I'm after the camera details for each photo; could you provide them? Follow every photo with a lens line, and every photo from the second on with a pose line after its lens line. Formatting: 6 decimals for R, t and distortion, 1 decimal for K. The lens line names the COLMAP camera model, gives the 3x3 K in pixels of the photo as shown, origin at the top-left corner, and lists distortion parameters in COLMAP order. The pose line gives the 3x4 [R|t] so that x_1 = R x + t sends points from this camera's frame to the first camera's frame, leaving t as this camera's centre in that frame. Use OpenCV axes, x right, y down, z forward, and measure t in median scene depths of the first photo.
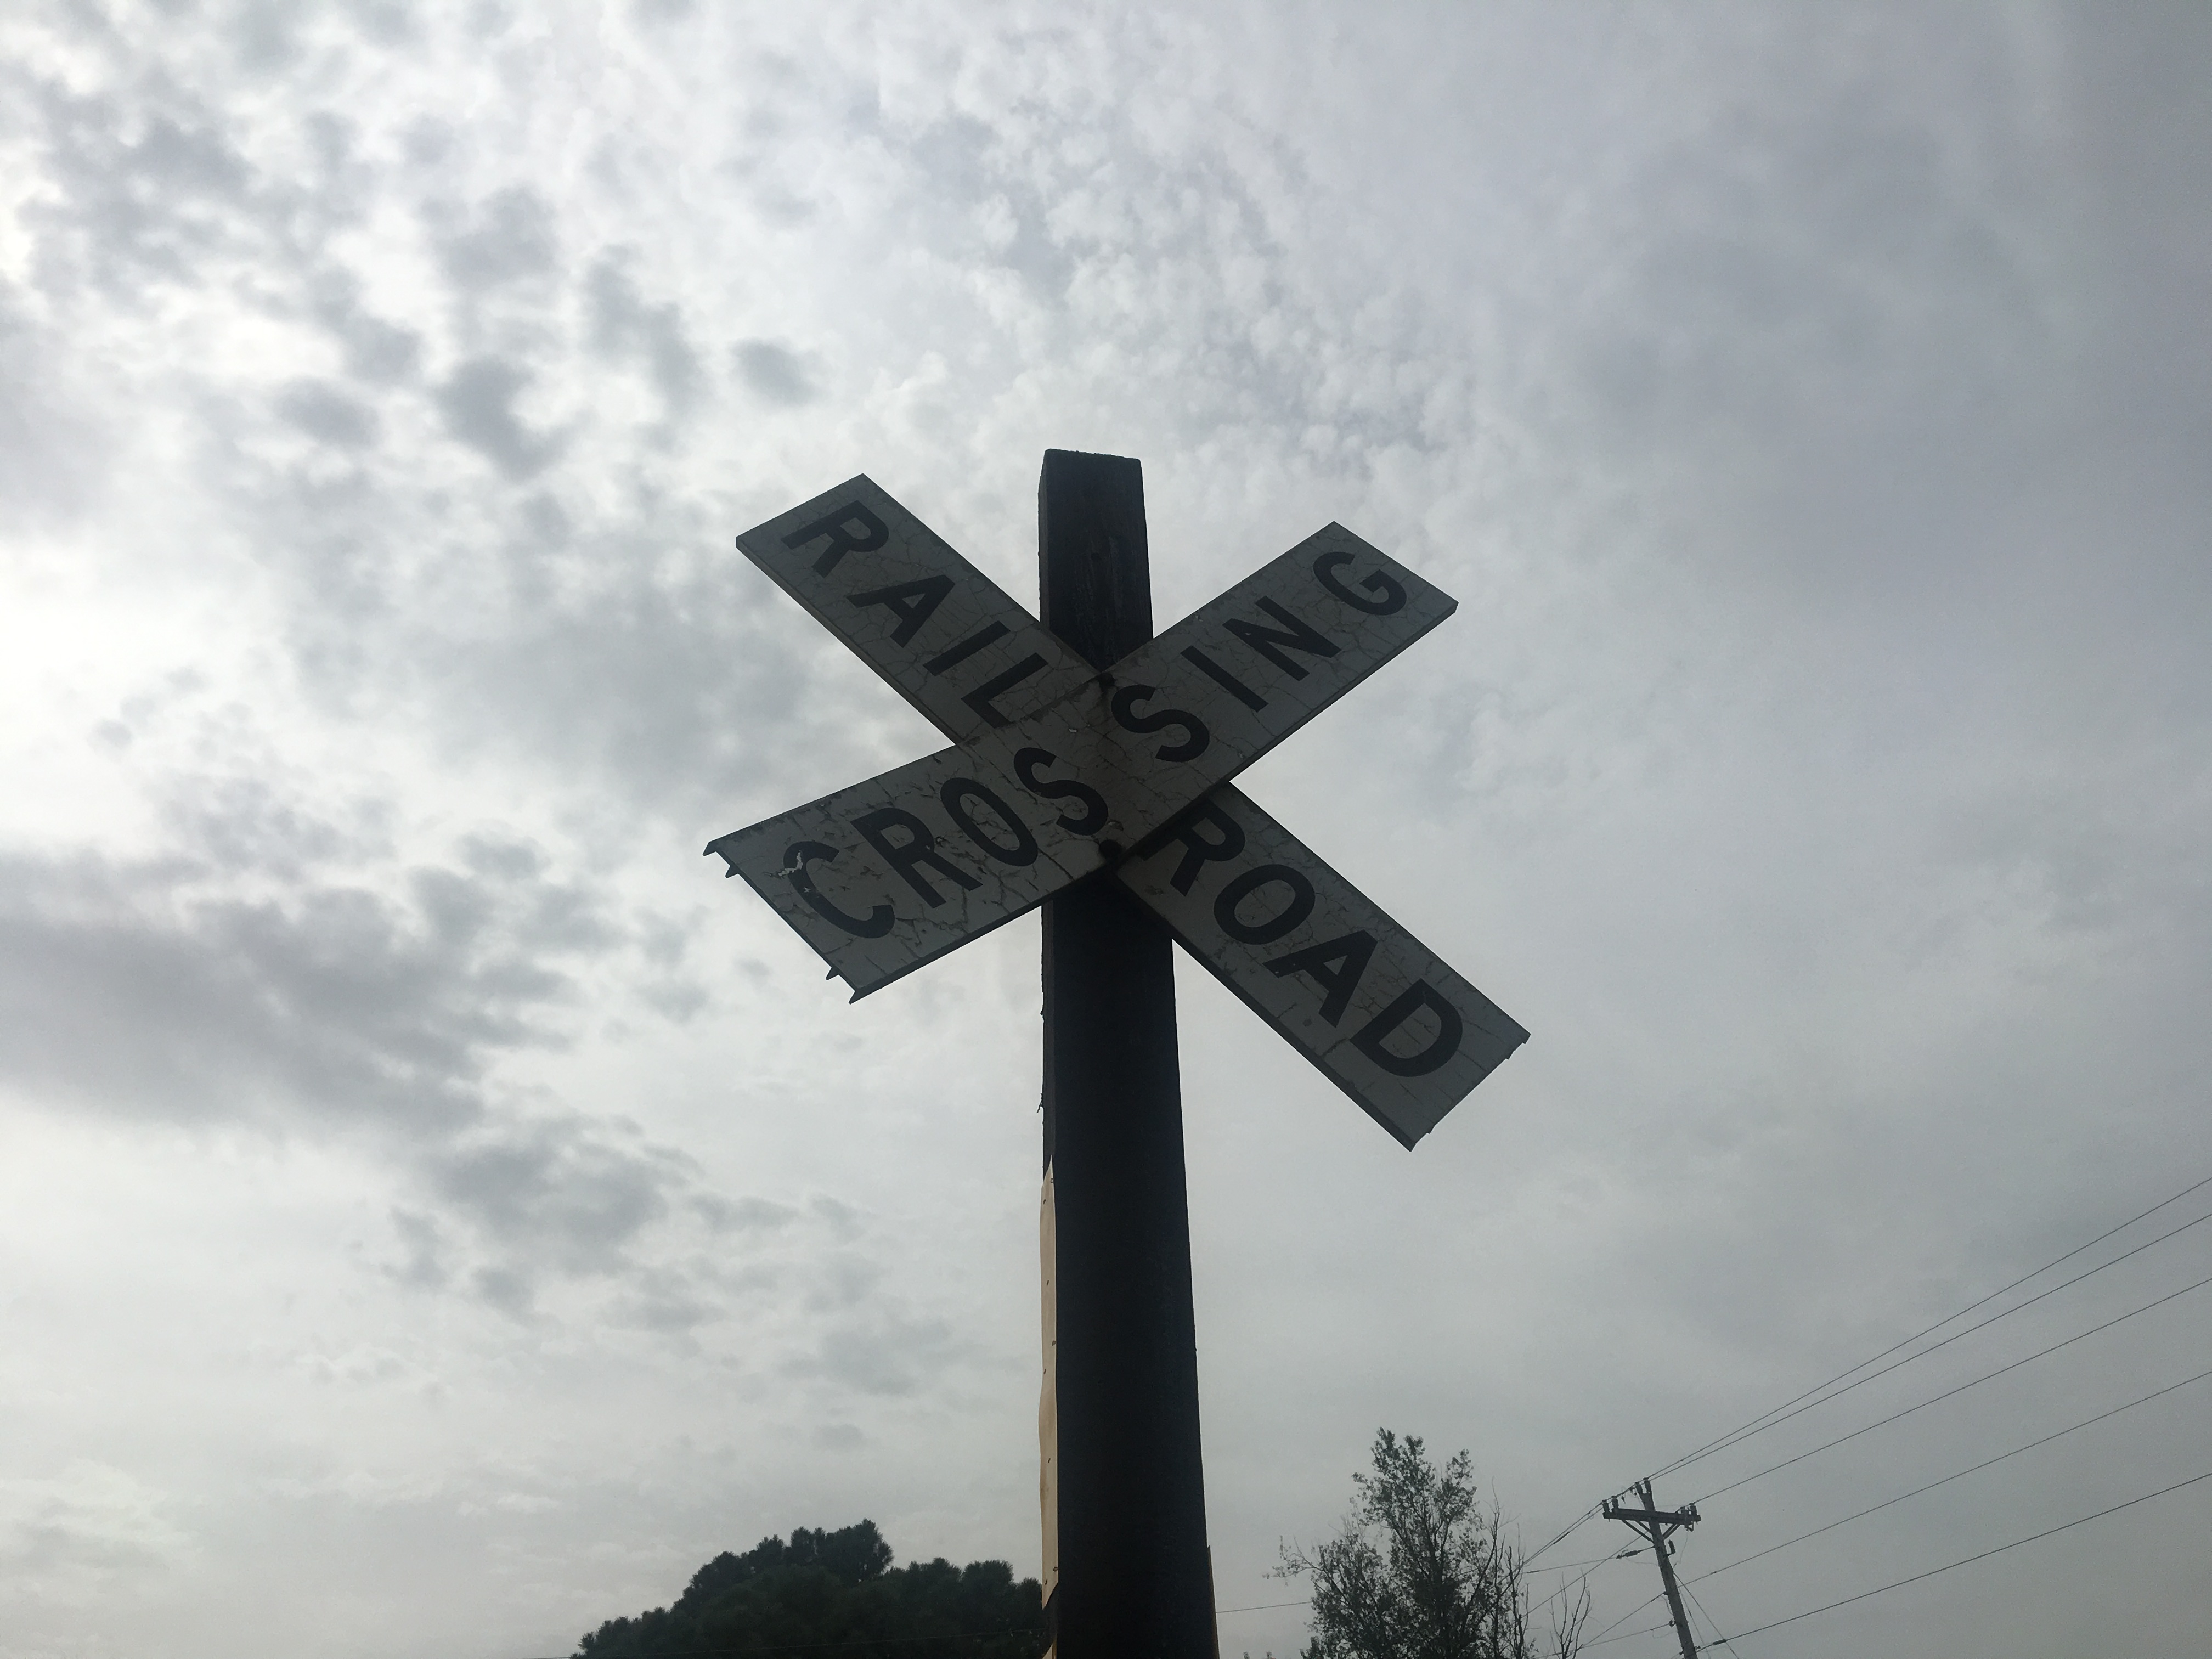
lens RADIAL K [[1831.2, 0, 1100.3], [0, 1831.2, 872.9], [0, 0, 1]] dist [0.128406, -0.191830]
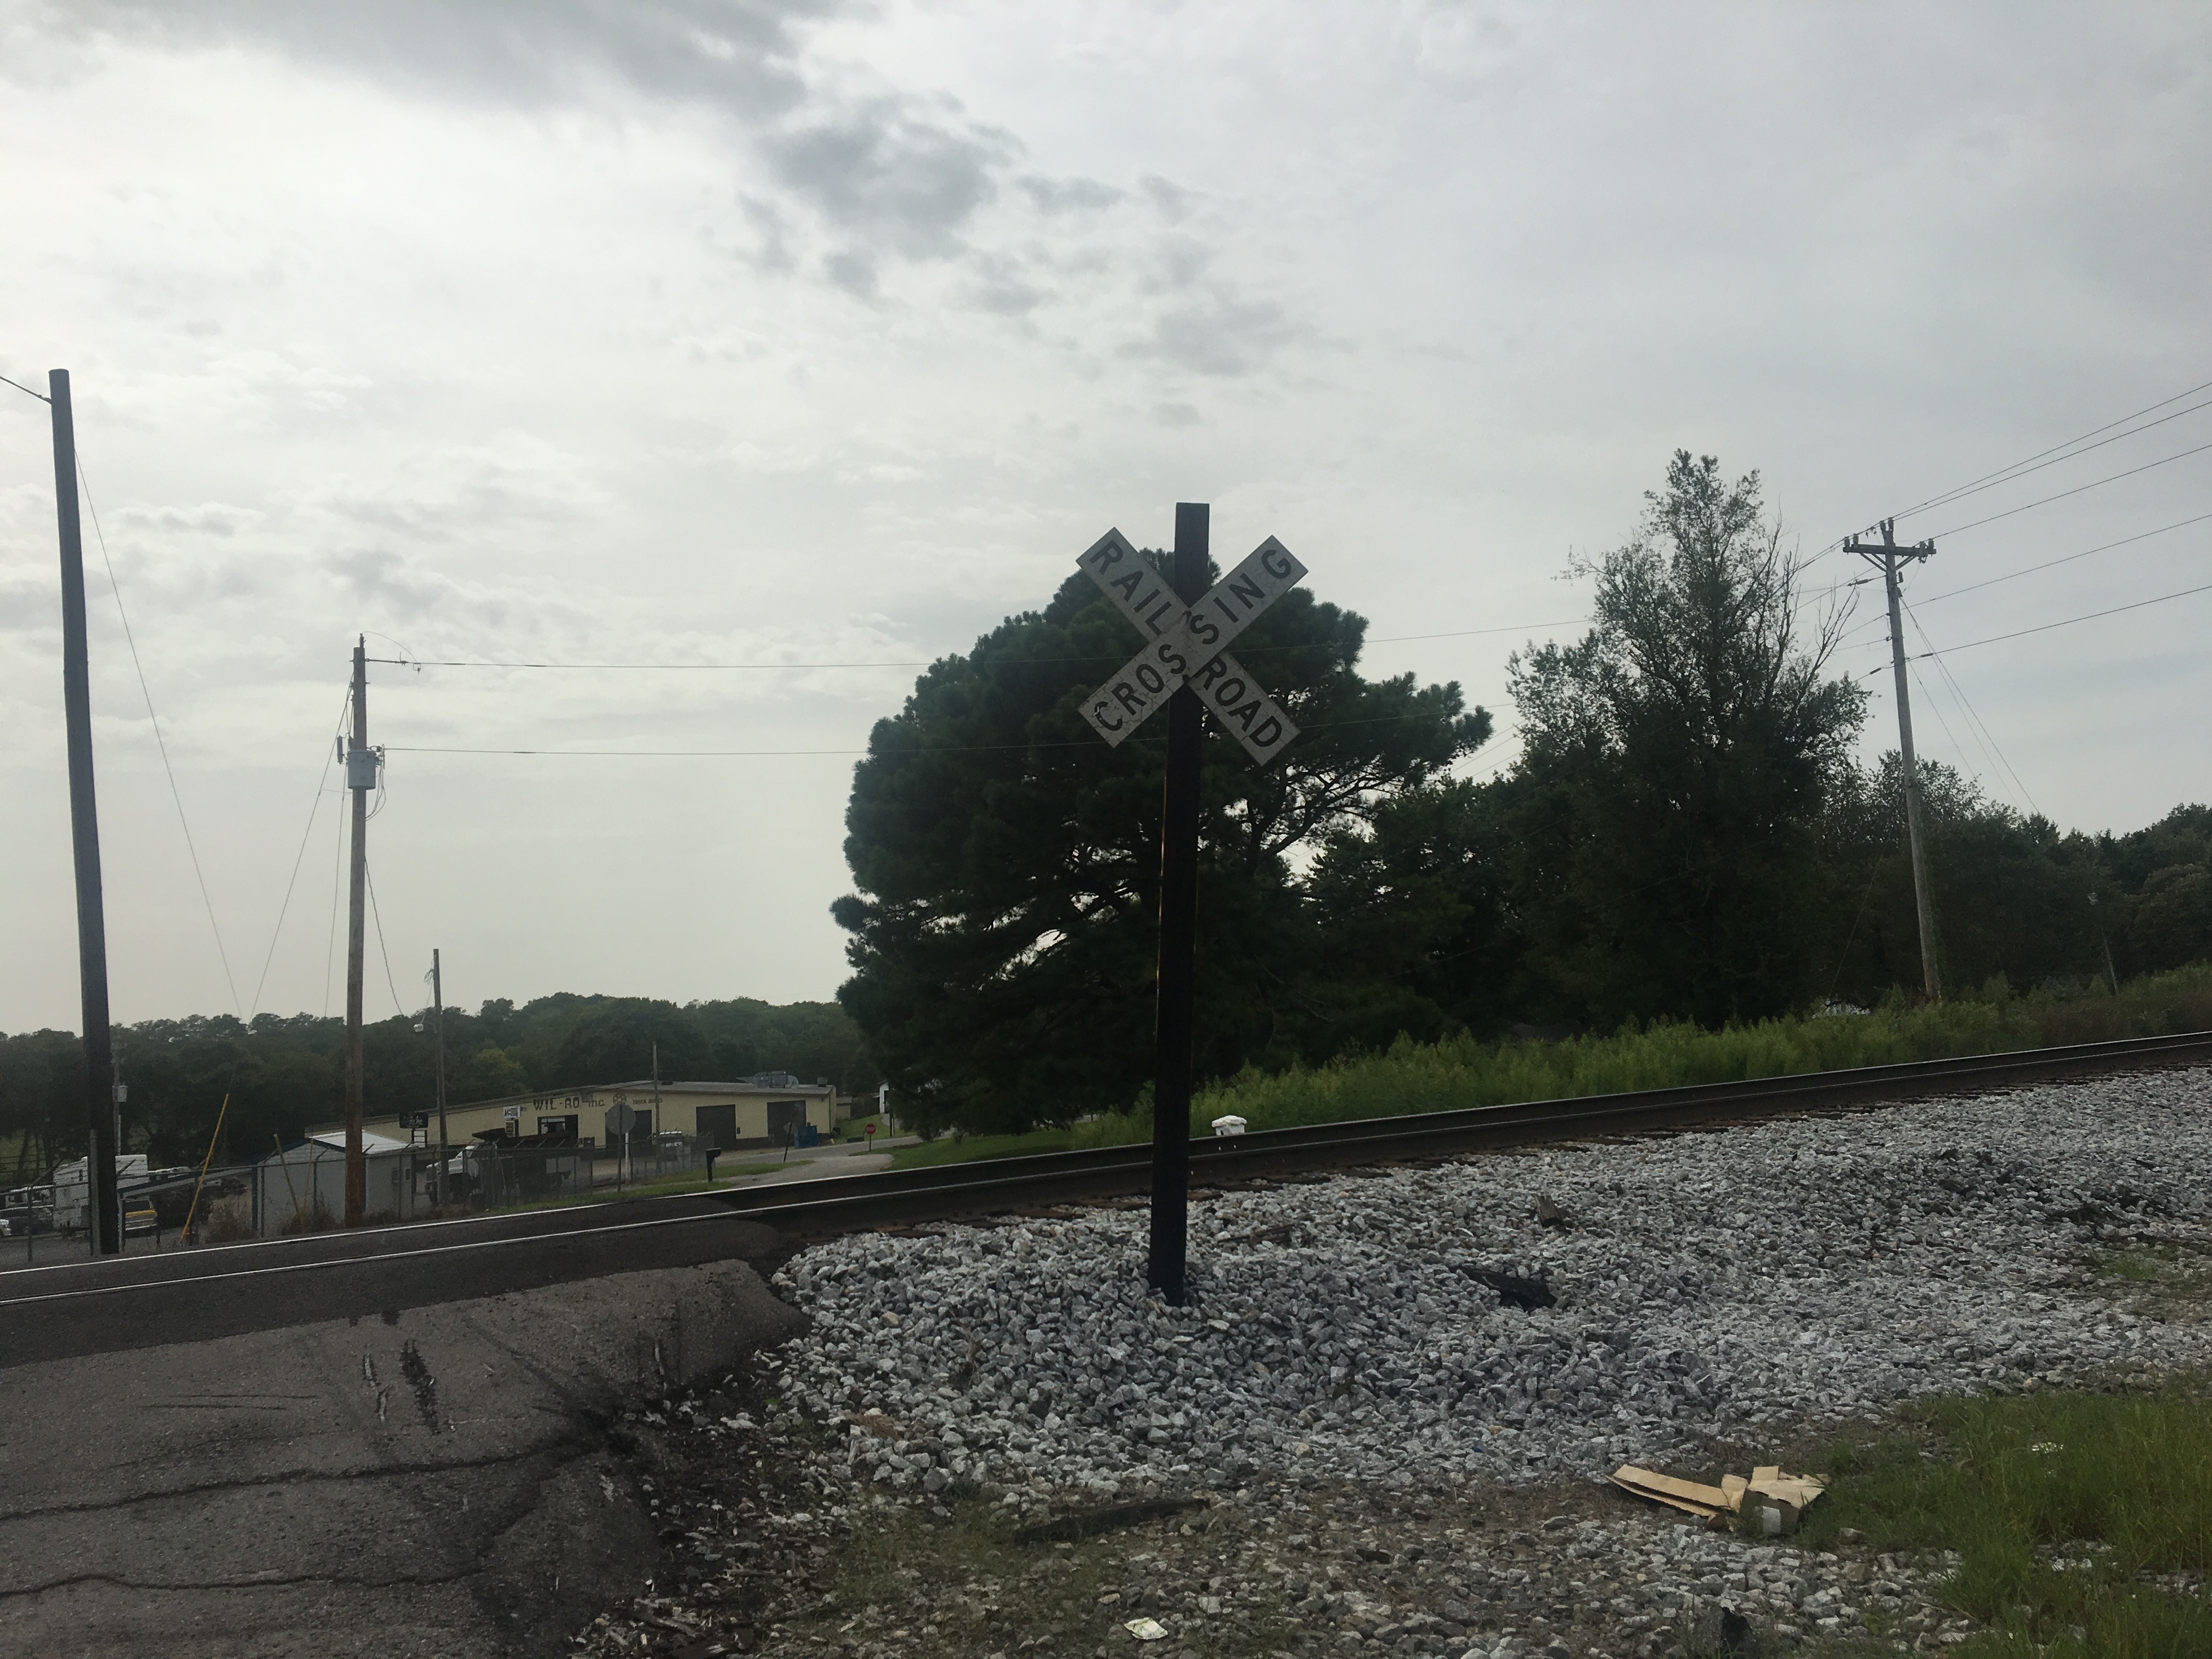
lens RADIAL K [[1856.8, 0, 1092.8], [0, 1856.8, 836.2], [0, 0, 1]] dist [0.105520, -0.204987]
pose [[0.984356, 0.041360, -0.171270, 0.014402], [0.049500, 0.867991, 0.494107, -0.056162], [0.169097, -0.494855, 0.852364, -0.084729]]
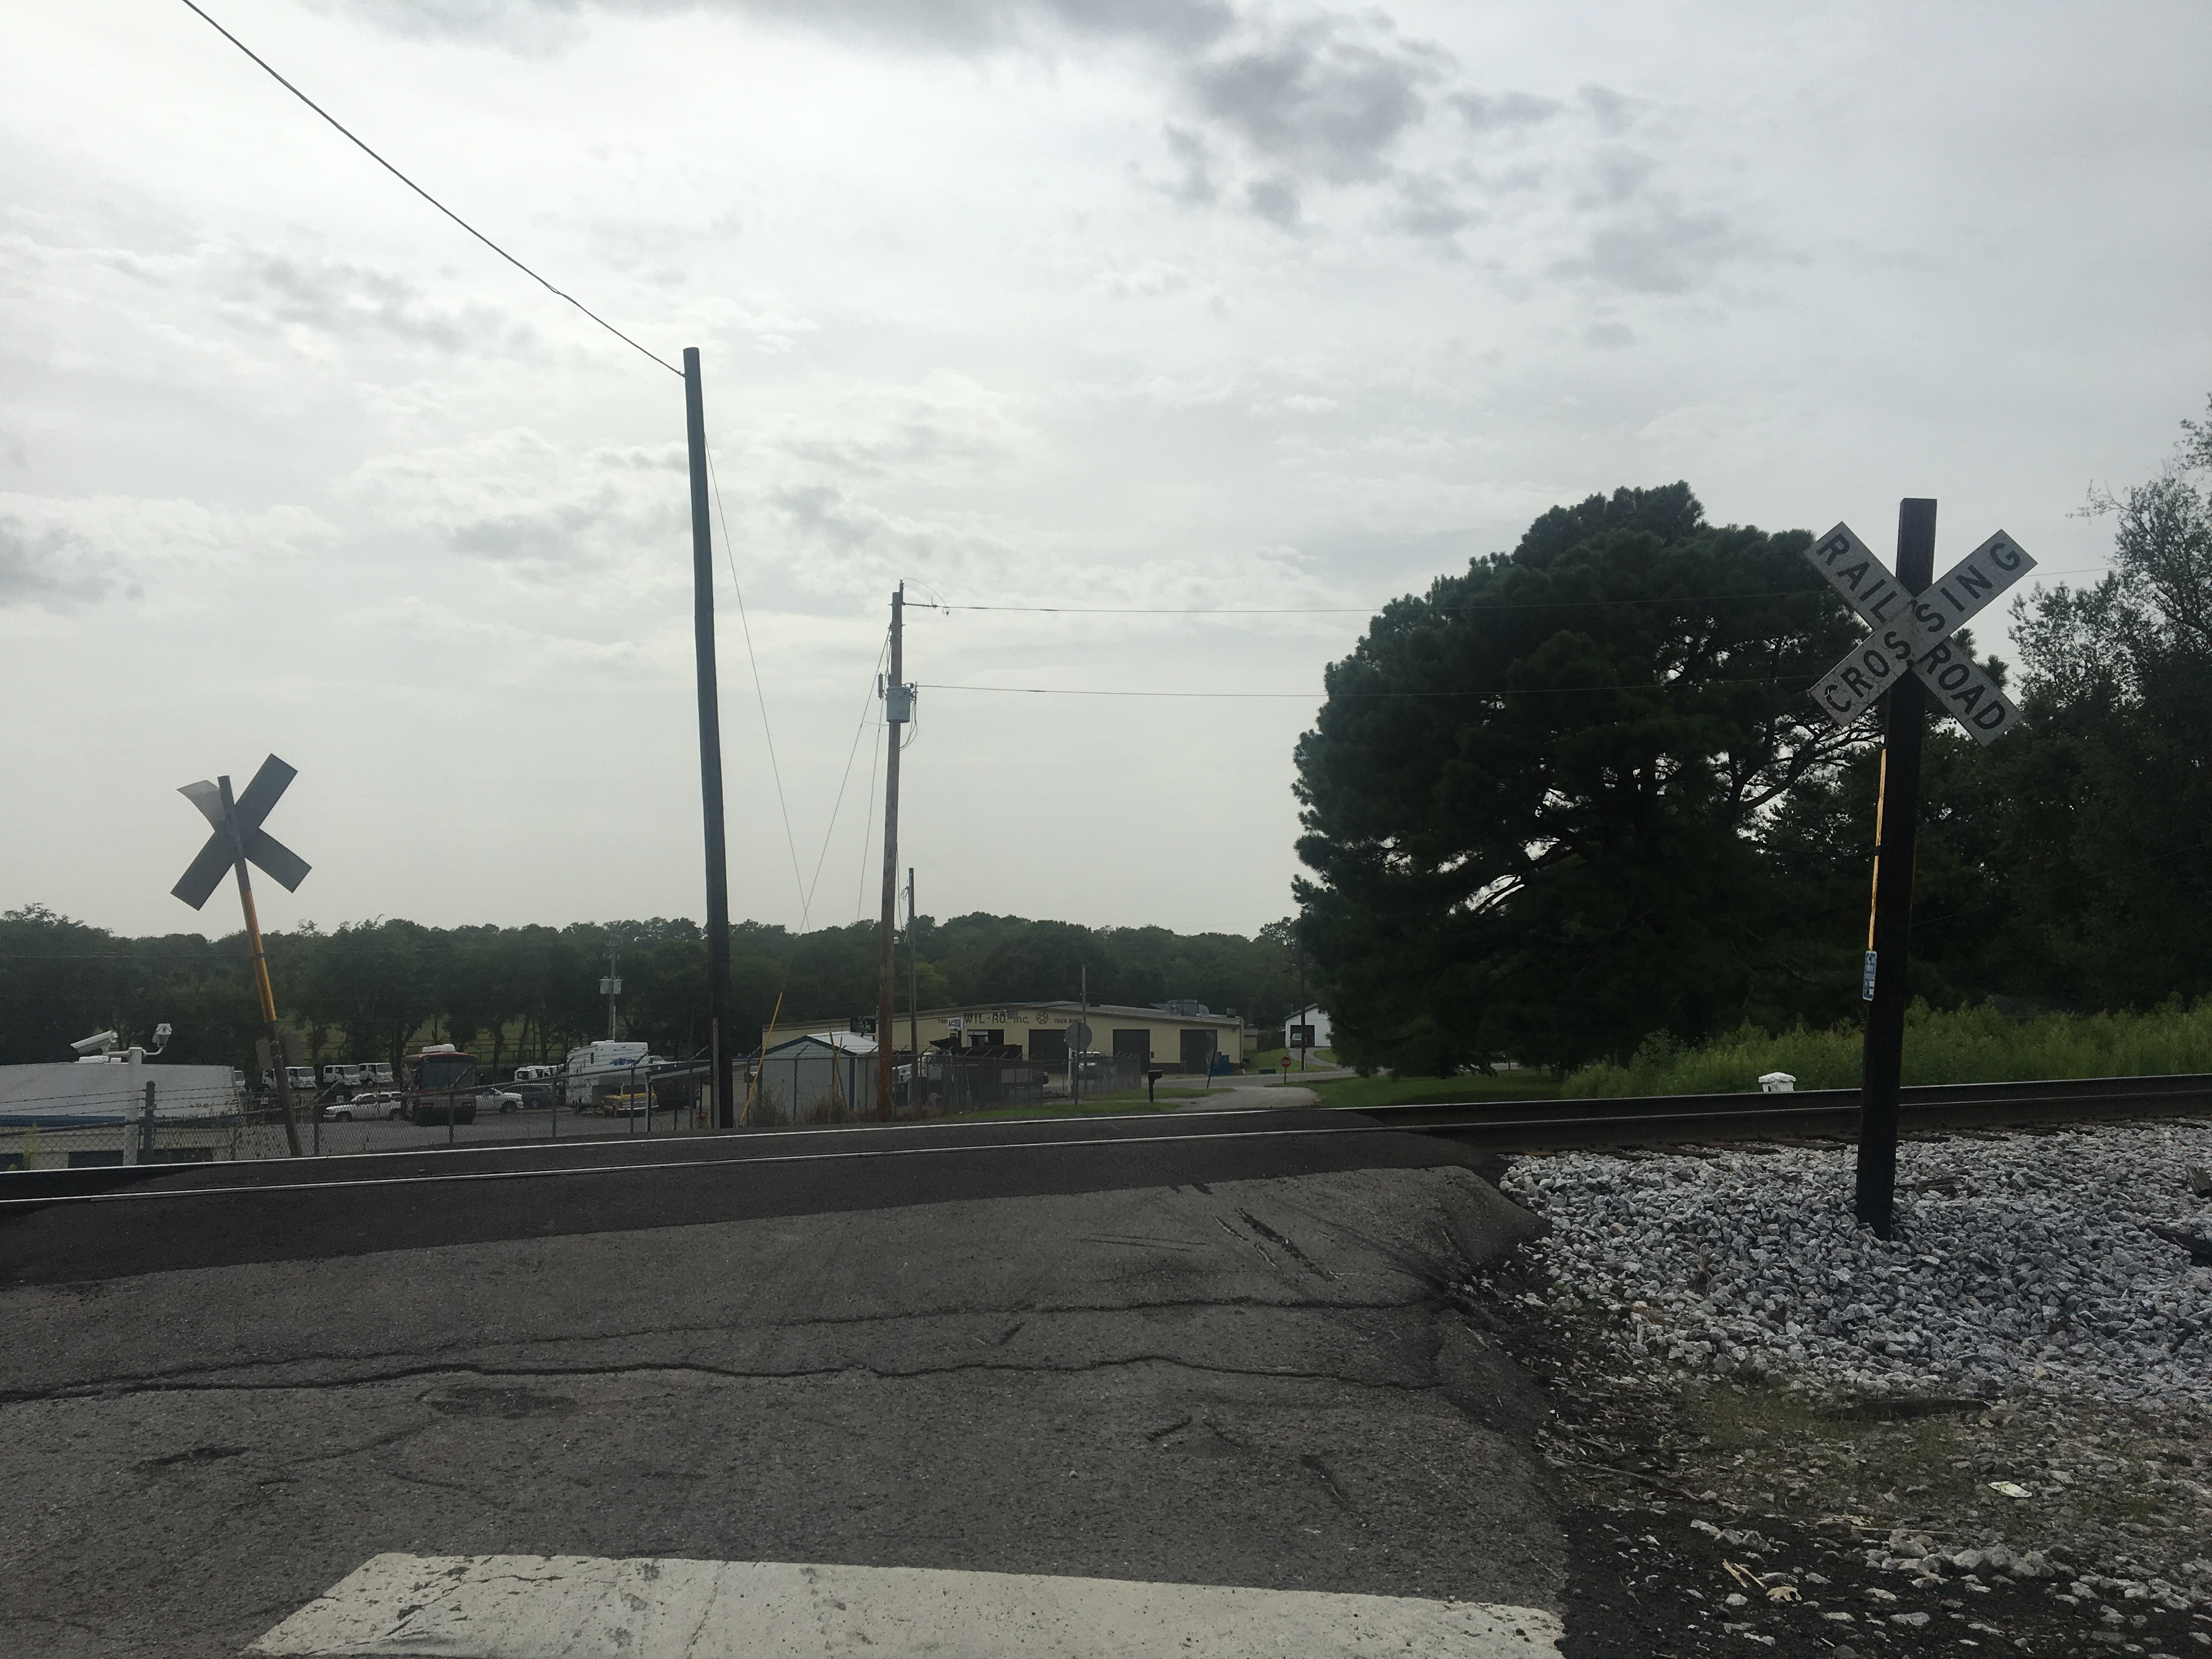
lens RADIAL K [[1876.0, 0, 1060.0], [0, 1876.0, 829.7], [0, 0, 1]] dist [0.047905, -0.081285]
pose [[0.919805, 0.080118, -0.384109, -0.009271], [0.134709, 0.854954, 0.500907, -0.073025], [0.368527, -0.512479, 0.775599, -0.111863]]
